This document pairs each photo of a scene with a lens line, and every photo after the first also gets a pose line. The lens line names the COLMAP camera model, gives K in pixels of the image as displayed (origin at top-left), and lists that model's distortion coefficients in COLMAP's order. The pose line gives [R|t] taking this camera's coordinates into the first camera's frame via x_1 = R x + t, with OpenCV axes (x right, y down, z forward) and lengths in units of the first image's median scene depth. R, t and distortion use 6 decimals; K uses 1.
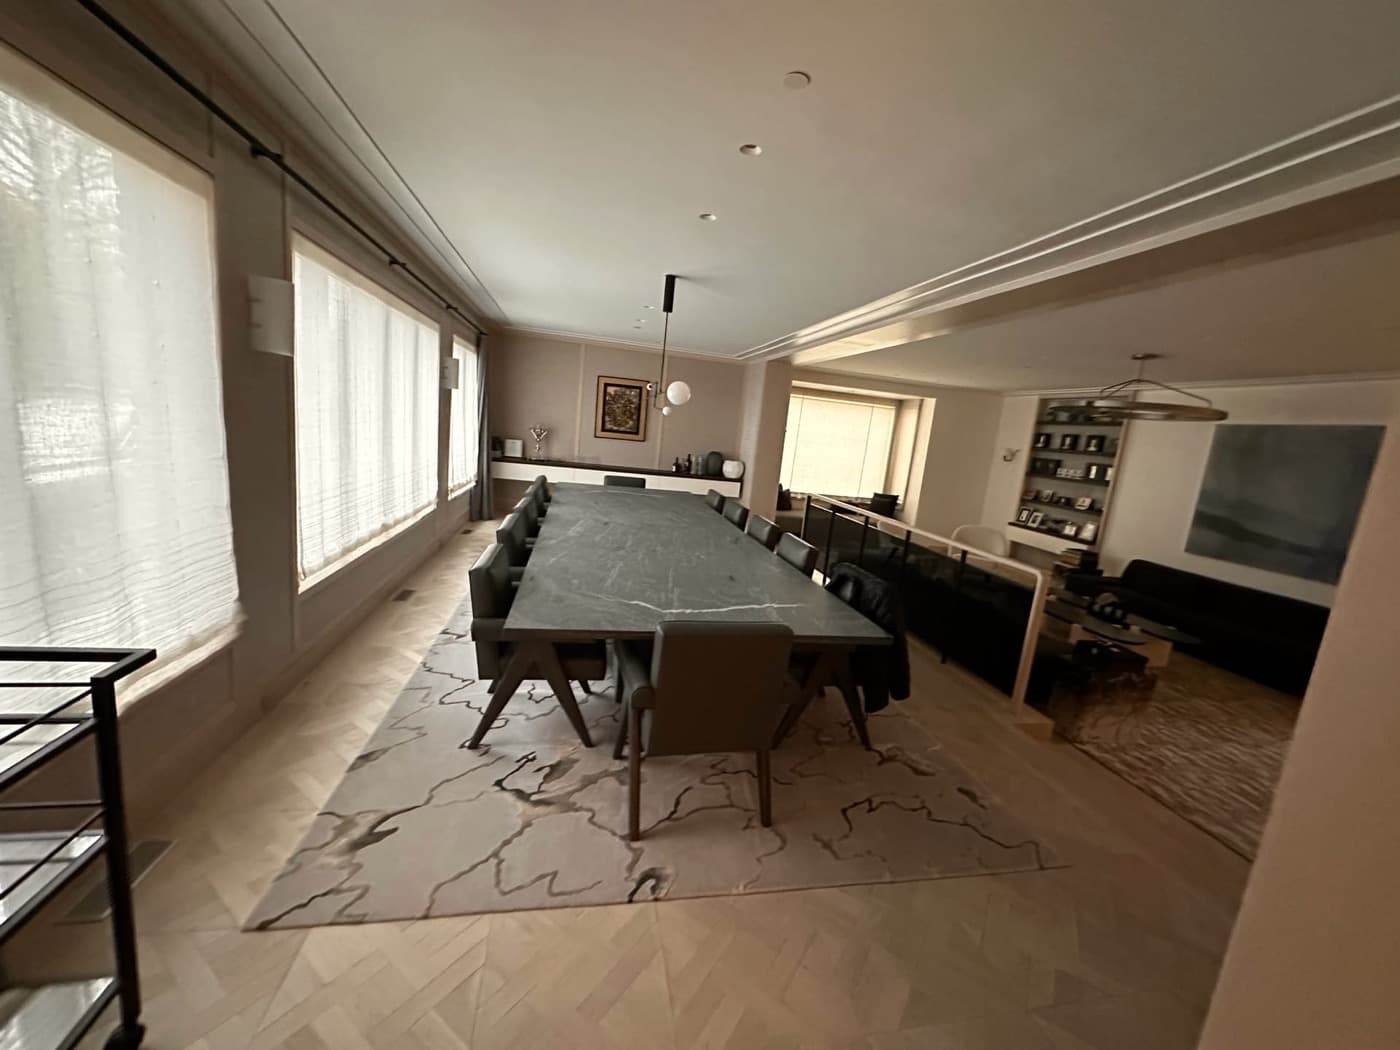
lens RADIAL K [[557.1, 0, 693.3], [0, 557.1, 524.8], [0, 0, 1]] dist [-0.006991, 0.000831]
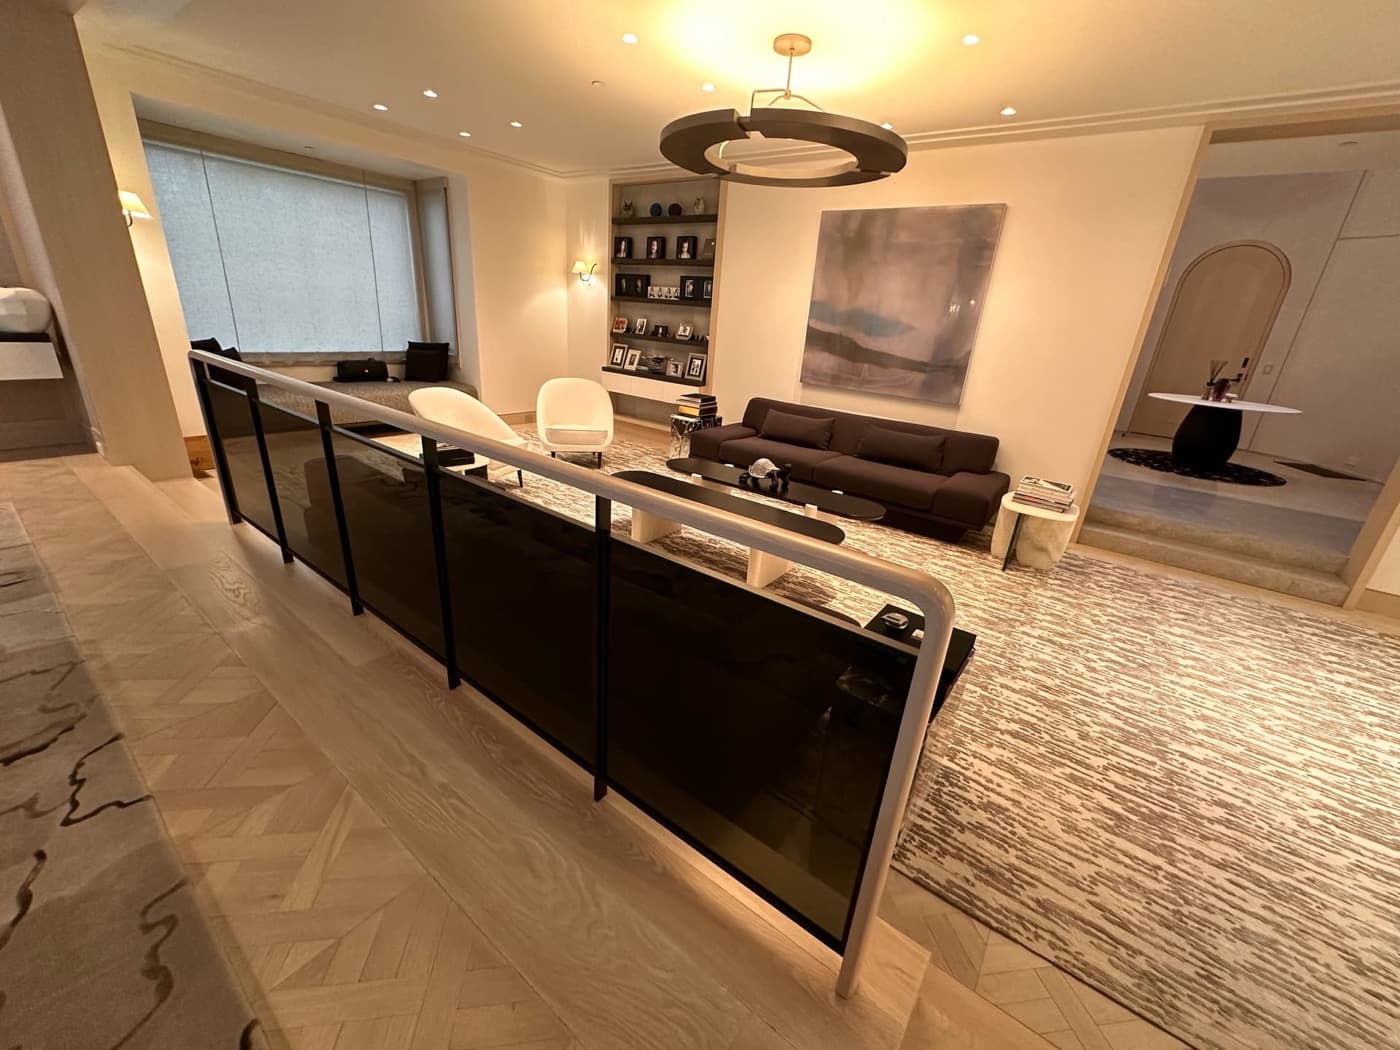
lens RADIAL K [[557.1, 0, 694.9], [0, 557.1, 526.3], [0, 0, 1]] dist [-0.006991, 0.000831]
pose [[0.749940, -0.279111, 0.599739, 0.165334], [0.117573, 0.948432, 0.294370, -0.008212], [-0.650974, -0.150246, 0.744083, 0.360262]]
